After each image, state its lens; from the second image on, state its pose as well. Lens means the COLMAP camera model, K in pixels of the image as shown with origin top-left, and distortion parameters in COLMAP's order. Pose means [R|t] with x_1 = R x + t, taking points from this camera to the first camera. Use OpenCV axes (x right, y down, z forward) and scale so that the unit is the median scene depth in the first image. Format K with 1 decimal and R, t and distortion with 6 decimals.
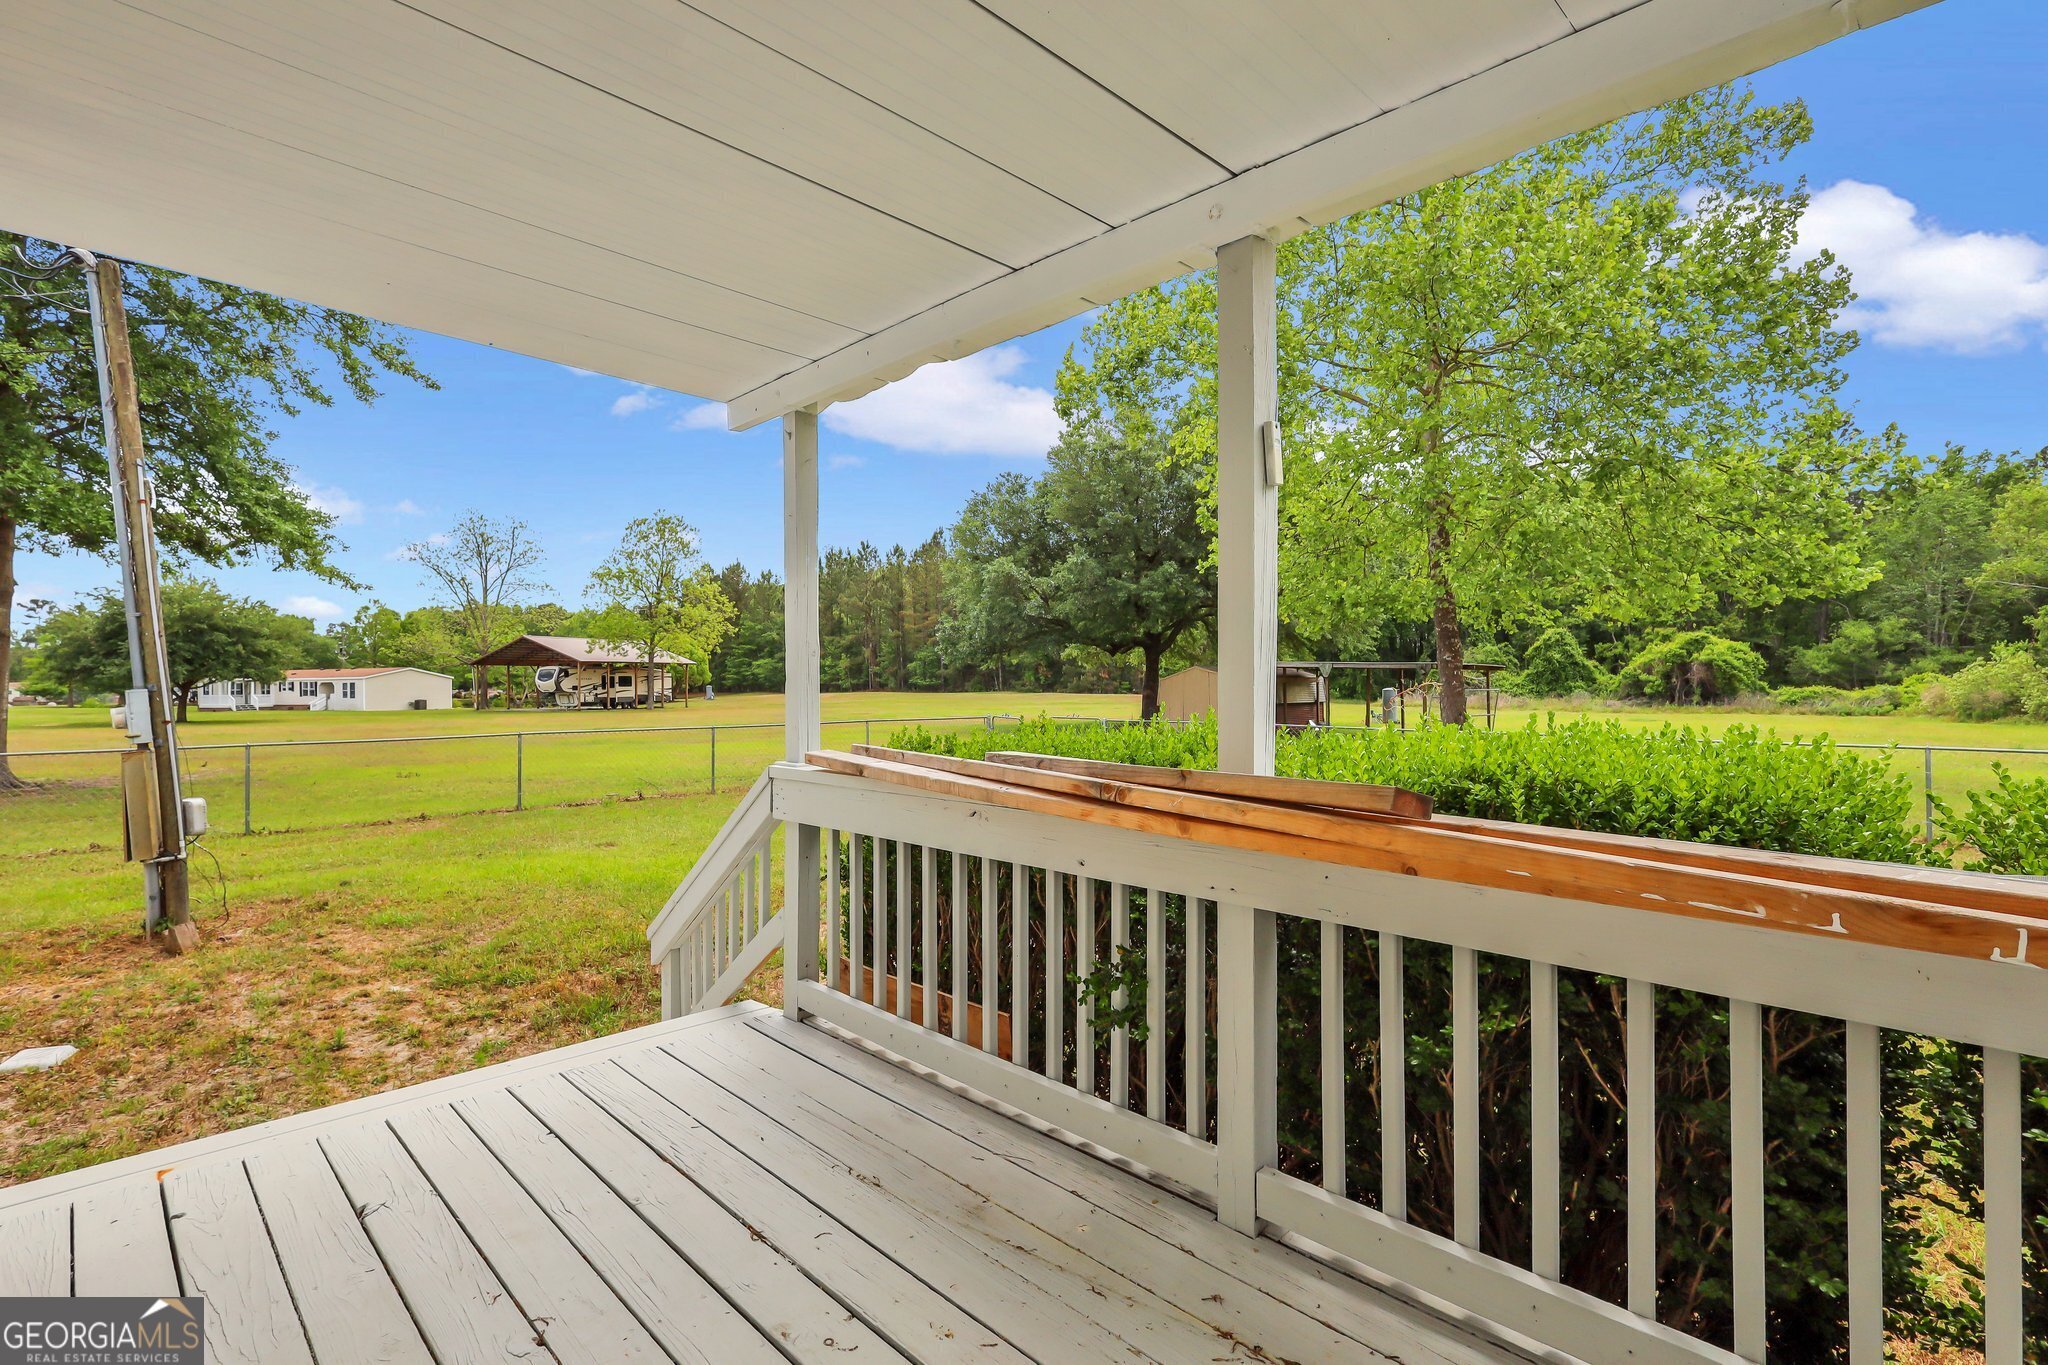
lens RADIAL K [[961.2, 0, 1024.0], [0, 961.2, 682.5], [0, 0, 1]] dist [0.000433, 0.000419]
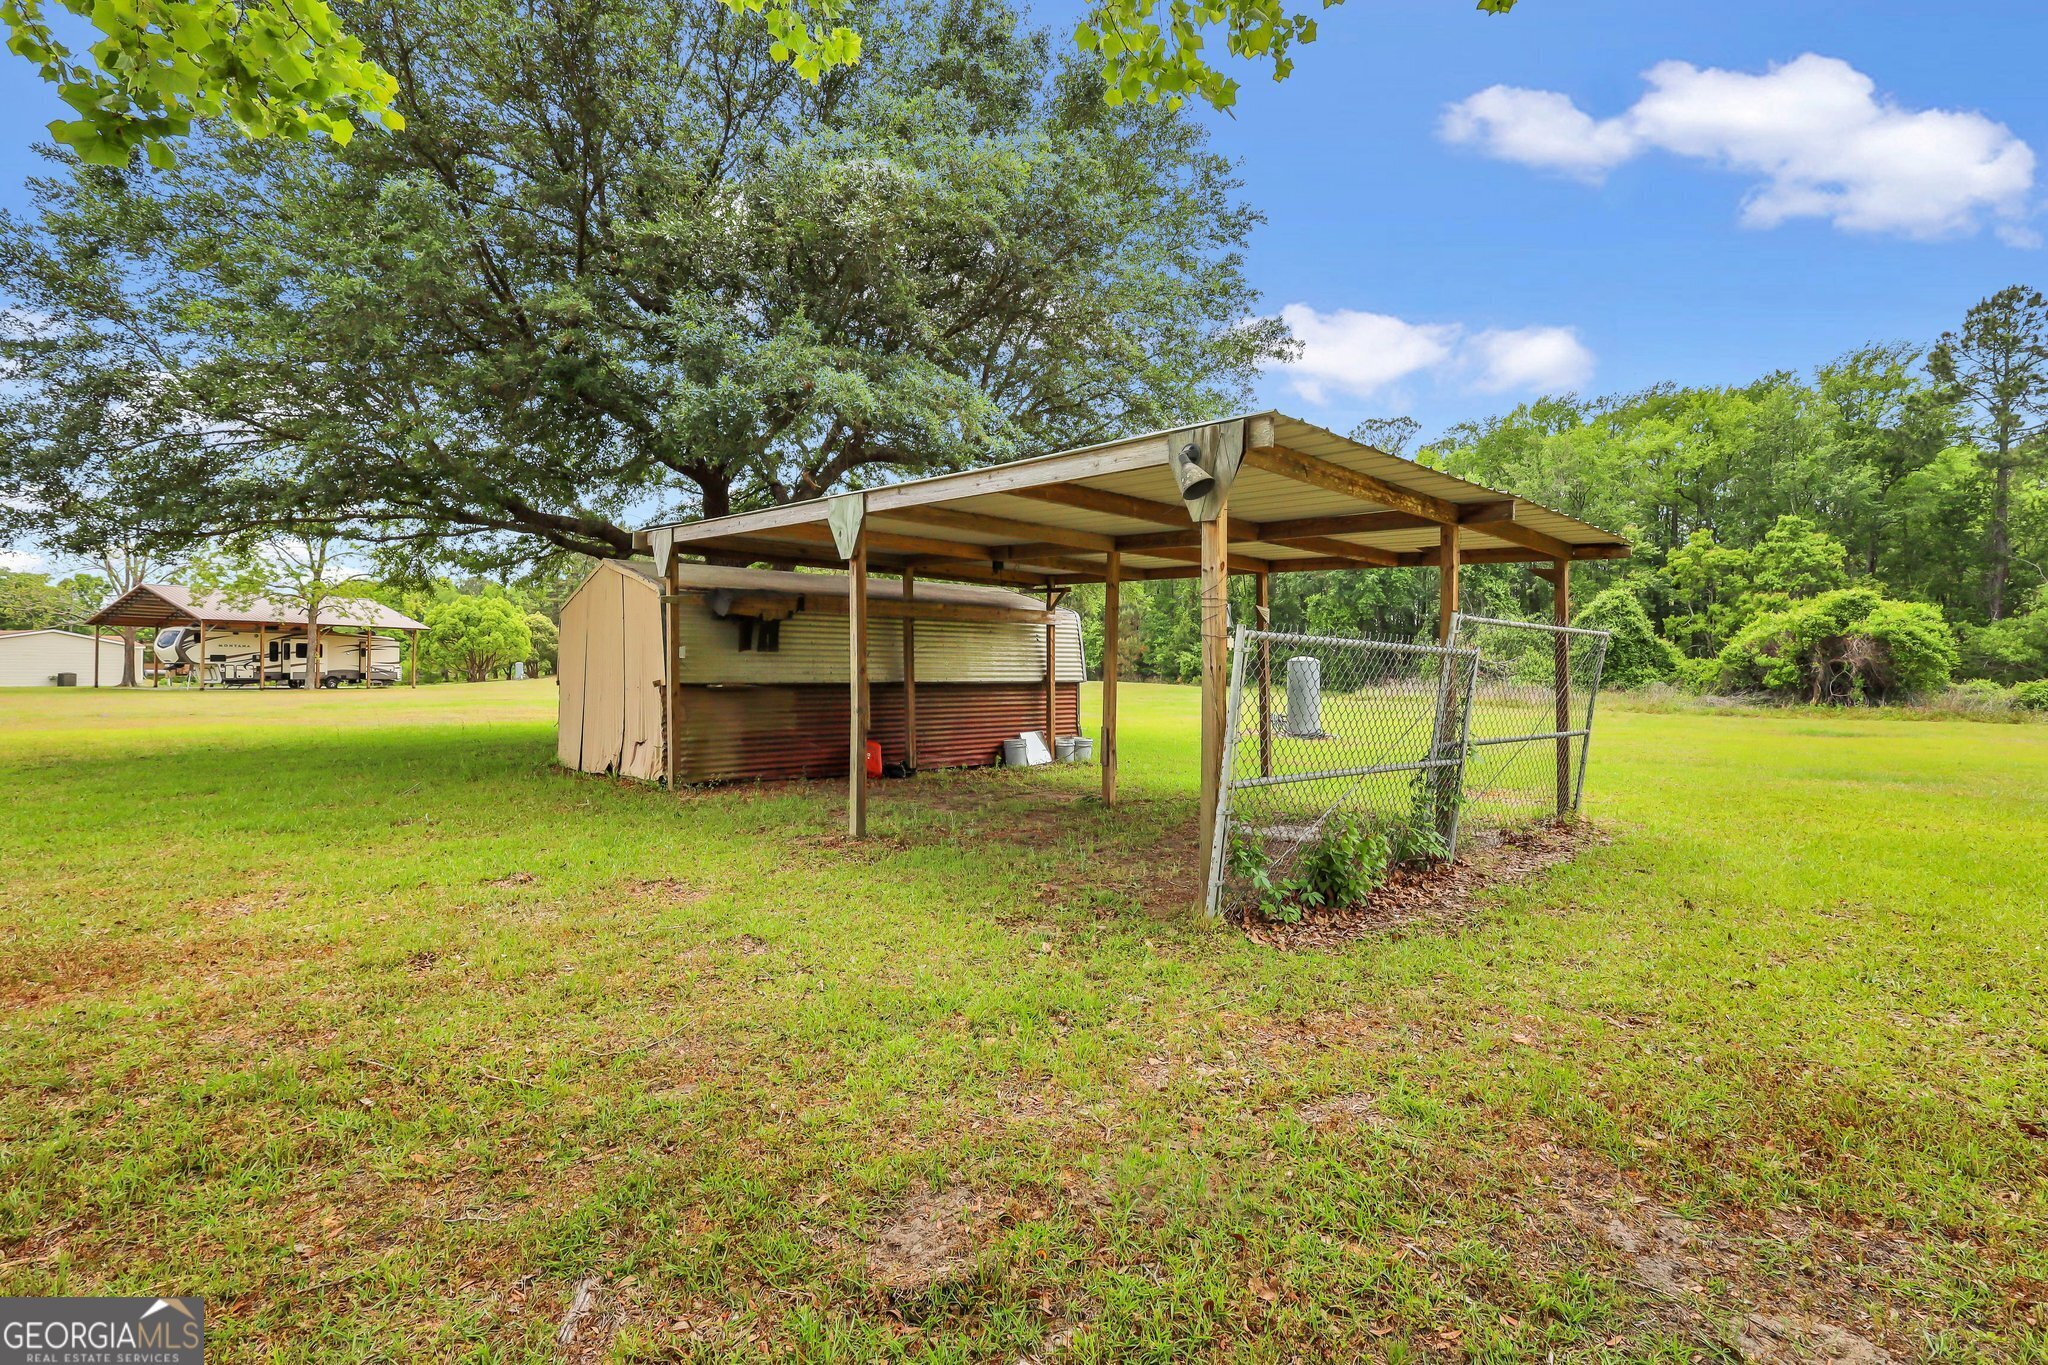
lens RADIAL K [[961.2, 0, 1024.0], [0, 961.2, 682.5], [0, 0, 1]] dist [0.000433, 0.000419]
pose [[0.999735, 0.014276, -0.018037, 0.150388], [-0.014068, 0.999834, 0.011615, 0.007380], [0.018200, -0.011358, 0.999770, 0.314281]]
